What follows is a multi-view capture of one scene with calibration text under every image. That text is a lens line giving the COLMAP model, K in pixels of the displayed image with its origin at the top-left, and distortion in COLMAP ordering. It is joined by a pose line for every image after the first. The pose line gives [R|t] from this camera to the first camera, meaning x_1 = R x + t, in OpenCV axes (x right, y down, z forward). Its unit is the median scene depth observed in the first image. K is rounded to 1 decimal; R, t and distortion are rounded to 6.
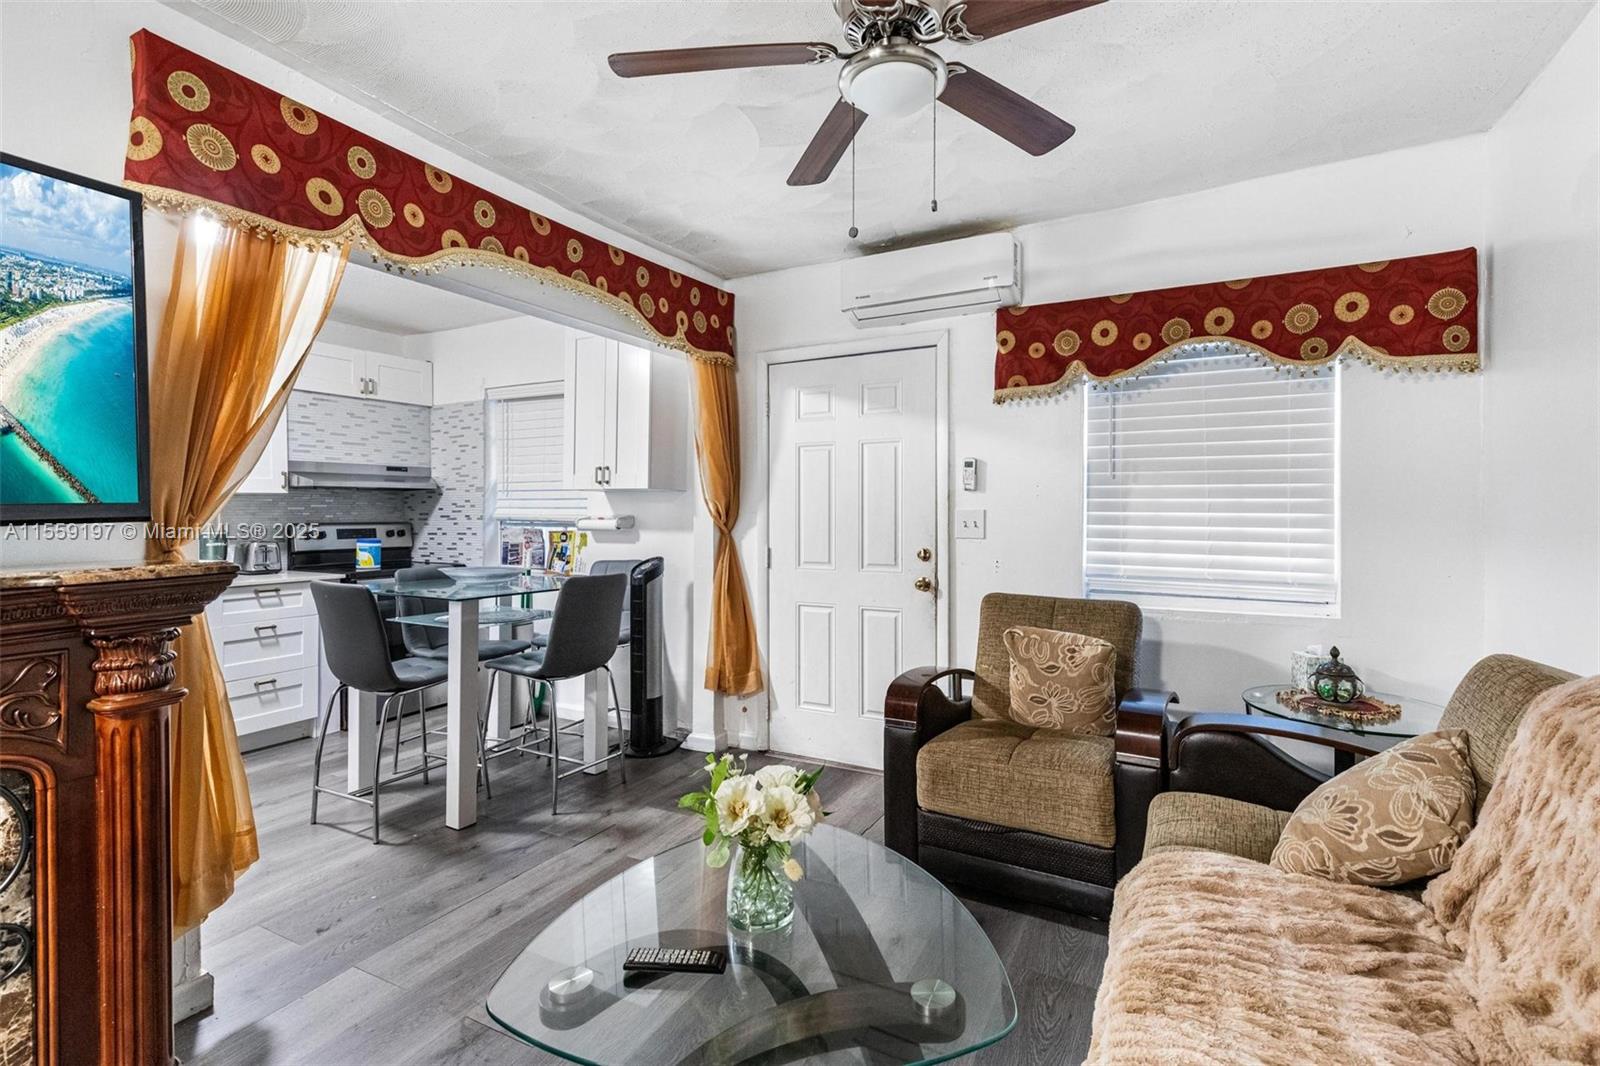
lens RADIAL K [[750.9, 0, 794.8], [0, 750.9, 506.0], [0, 0, 1]] dist [0.003605, -0.000241]
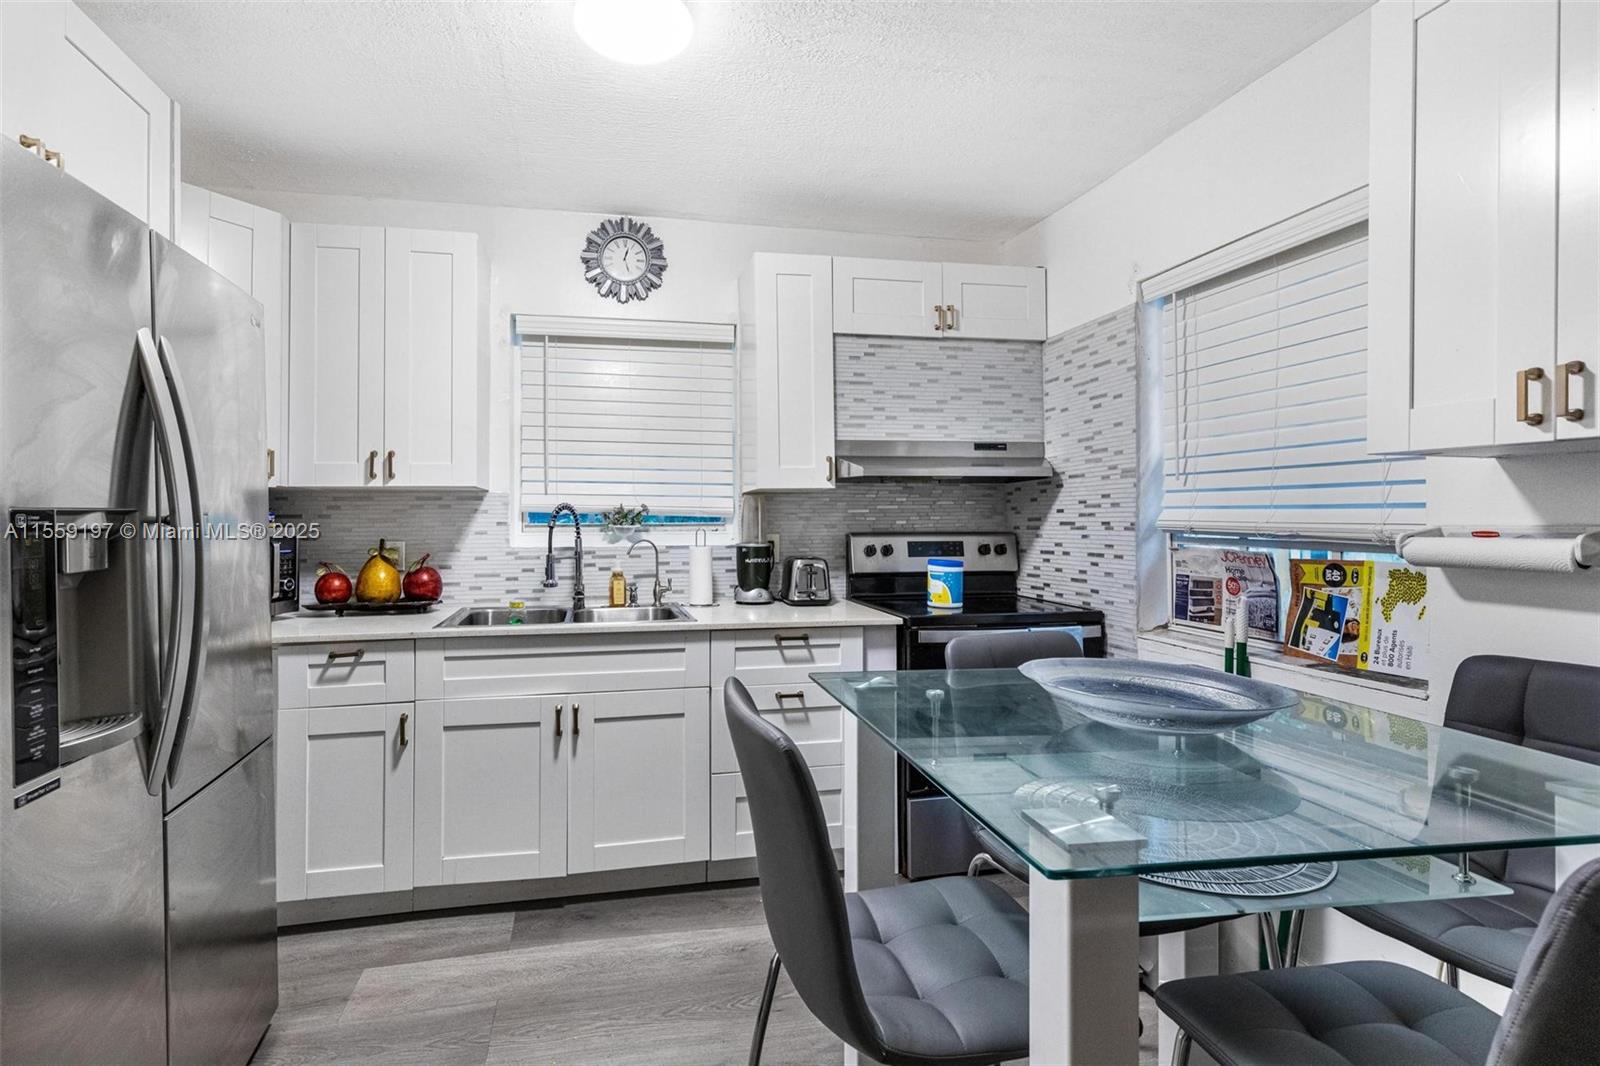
lens RADIAL K [[761.4, 0, 752.8], [0, 761.4, 508.7], [0, 0, 1]] dist [0.020845, -0.000132]
pose [[0.657927, -0.007561, -0.753044, -0.190308], [0.006794, 0.999968, -0.004104, 0.003330], [0.753051, -0.002416, 0.657958, 0.452176]]
